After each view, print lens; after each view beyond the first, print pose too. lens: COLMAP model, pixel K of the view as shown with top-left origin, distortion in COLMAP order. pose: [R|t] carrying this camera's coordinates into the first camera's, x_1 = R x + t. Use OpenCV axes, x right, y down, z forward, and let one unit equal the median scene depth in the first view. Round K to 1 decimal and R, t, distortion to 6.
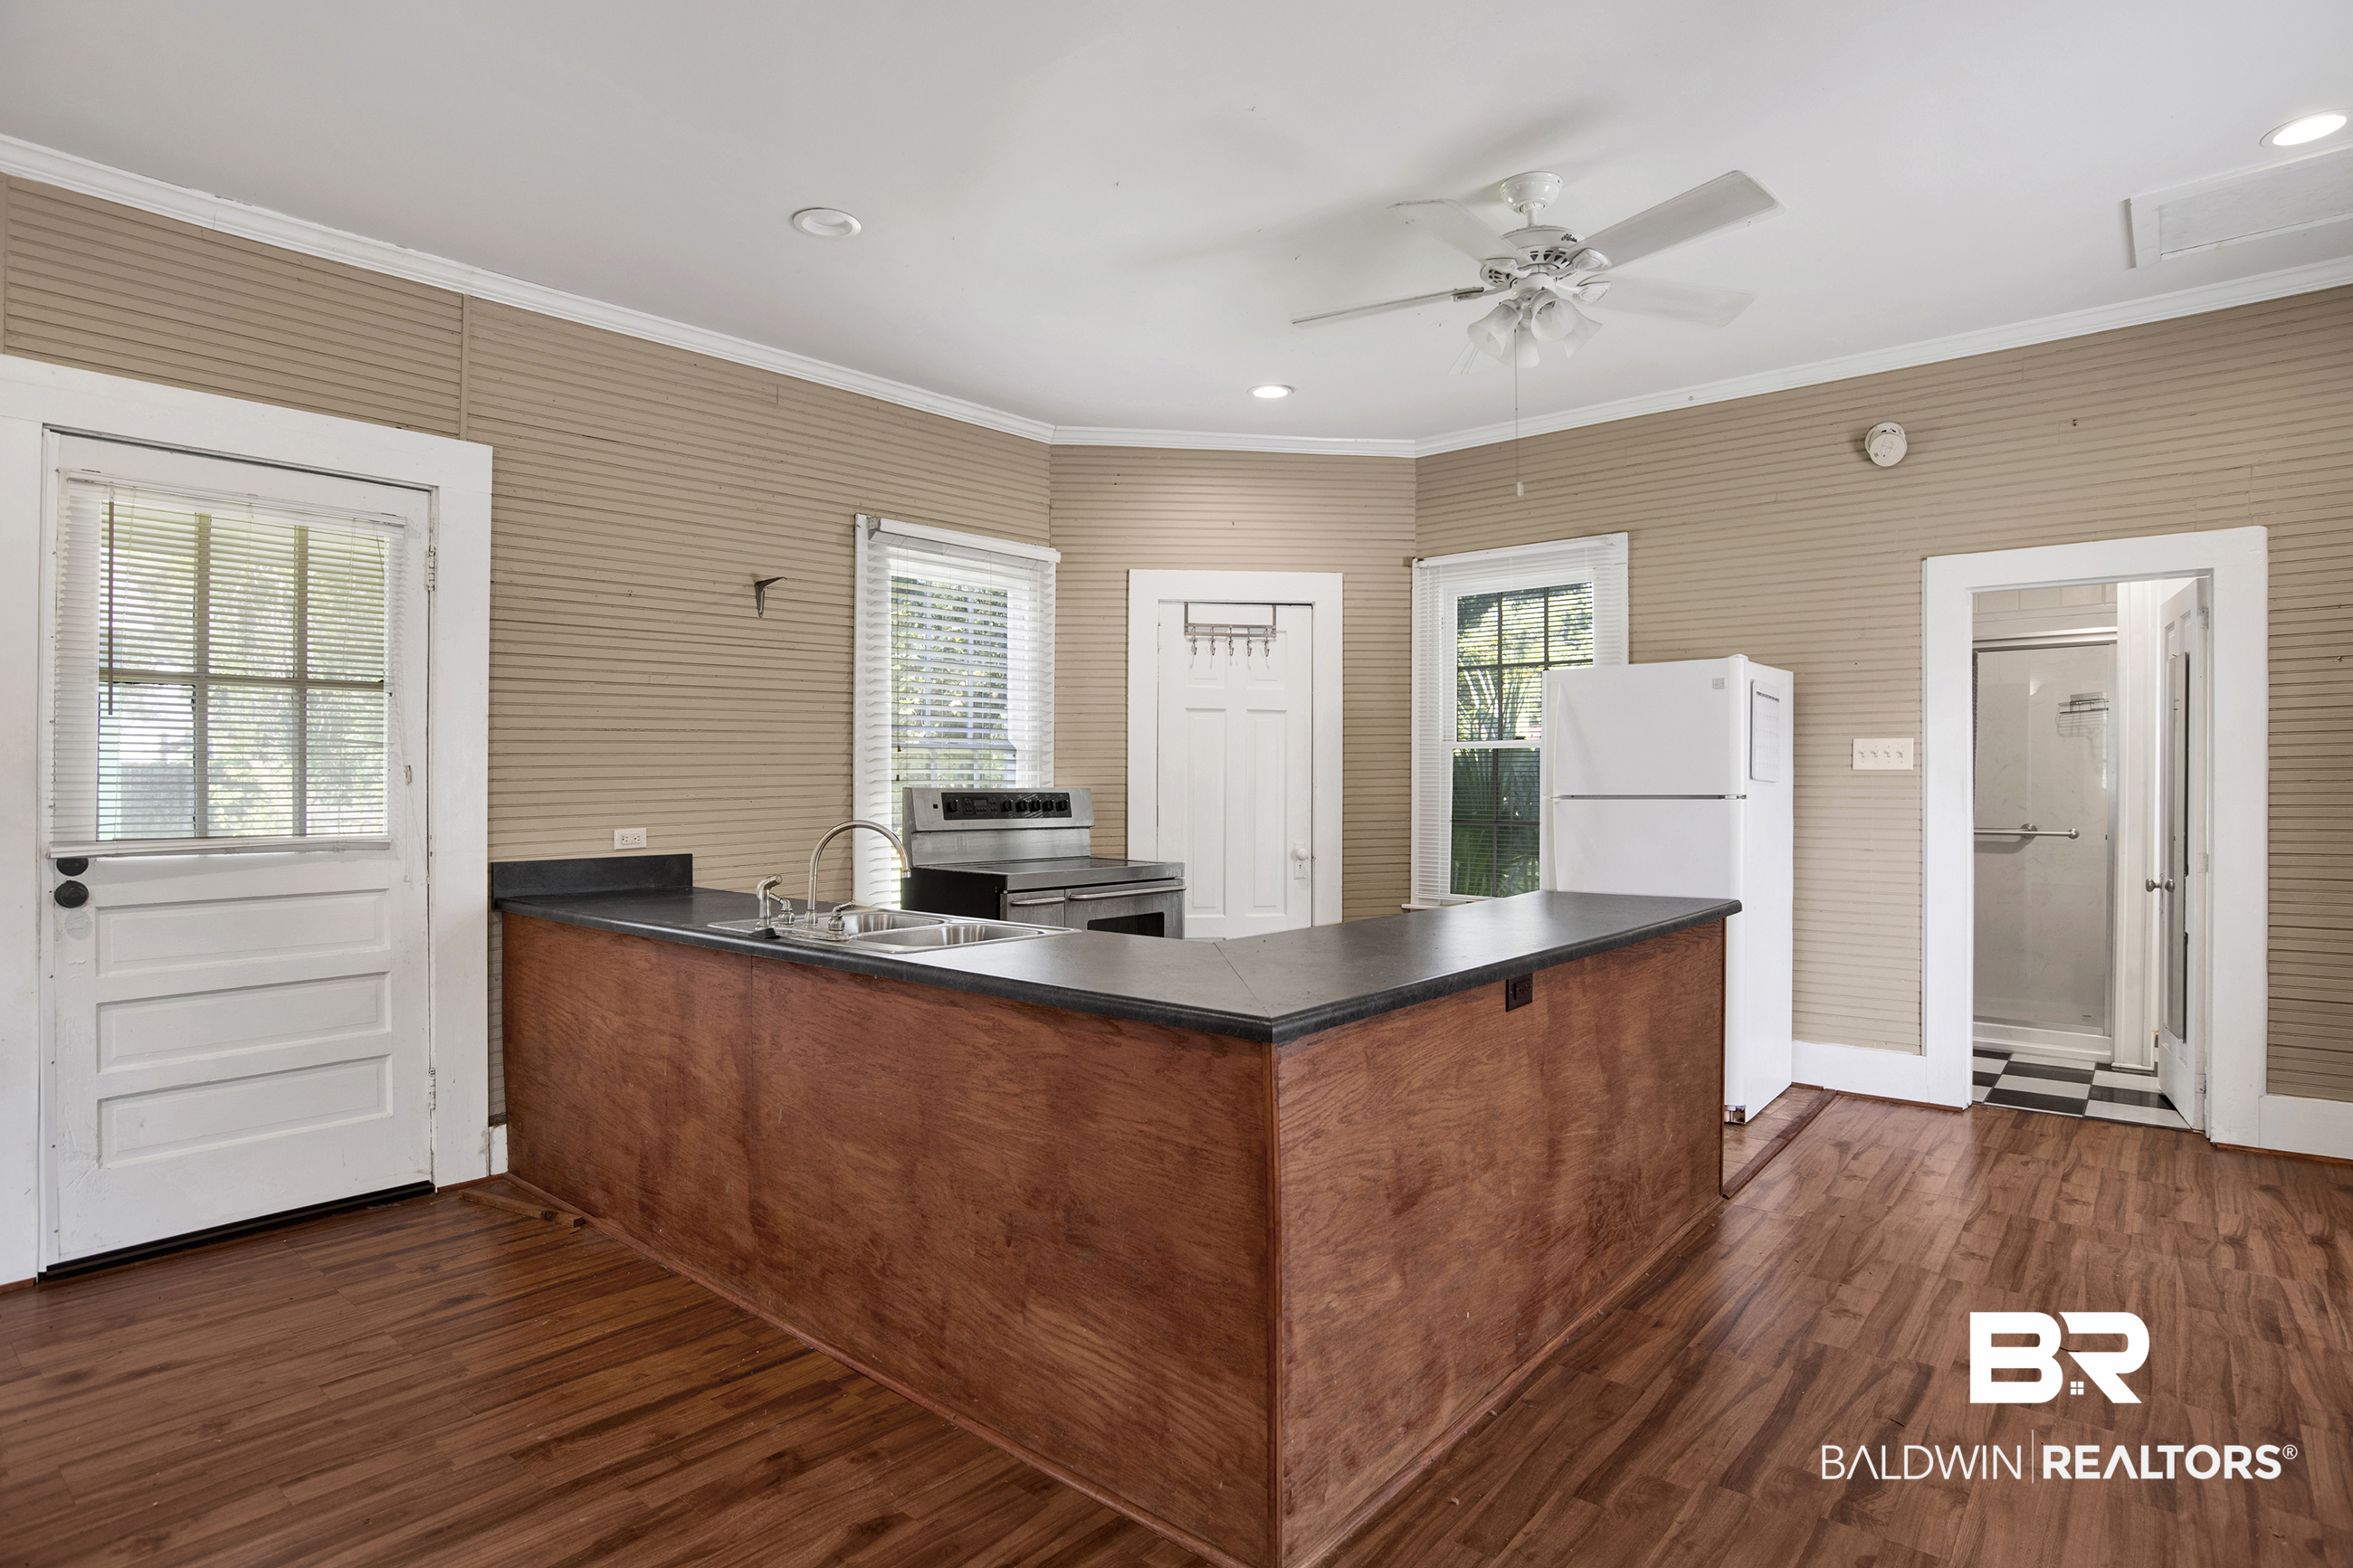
lens RADIAL K [[1227.0, 0, 1174.4], [0, 1227.0, 791.1], [0, 0, 1]] dist [-0.034922, 0.001167]
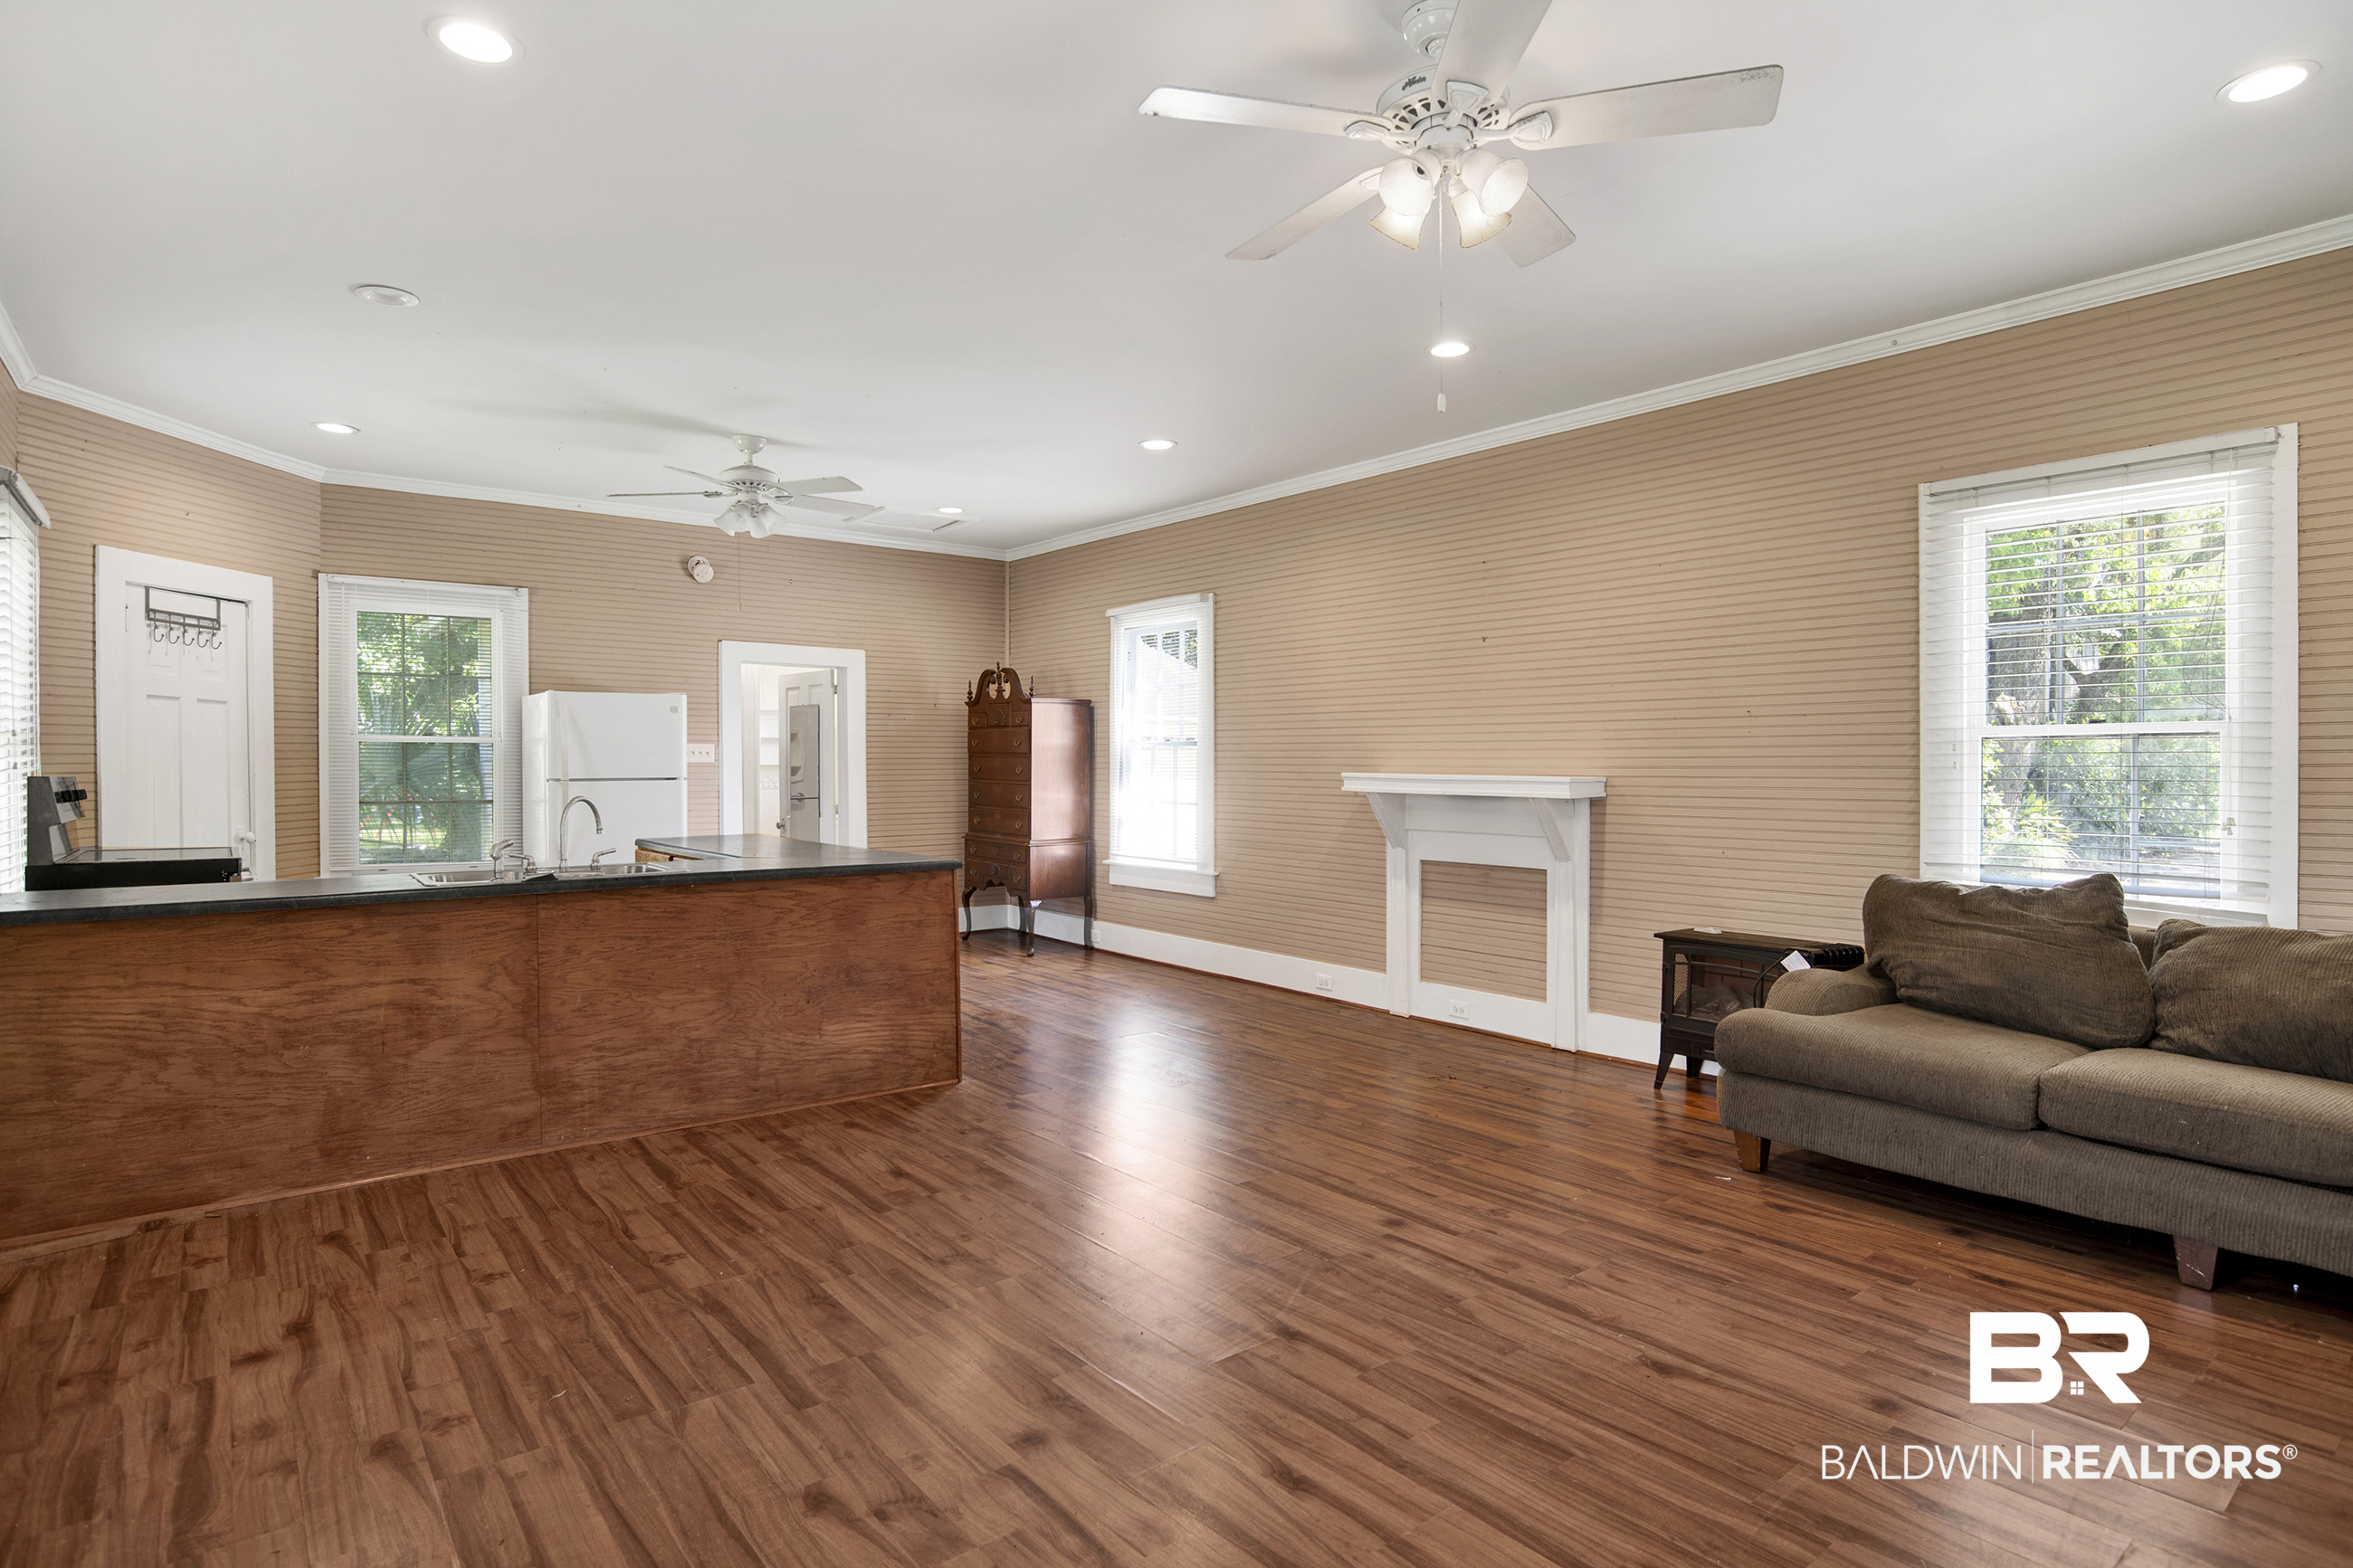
lens RADIAL K [[1227.0, 0, 1180.1], [0, 1227.0, 778.5], [0, 0, 1]] dist [-0.034922, 0.001167]
pose [[0.191325, -0.008860, 0.981487, -1.692731], [0.009222, 0.999931, 0.007229, -0.000820], [-0.981483, 0.007668, 0.191393, 0.022866]]
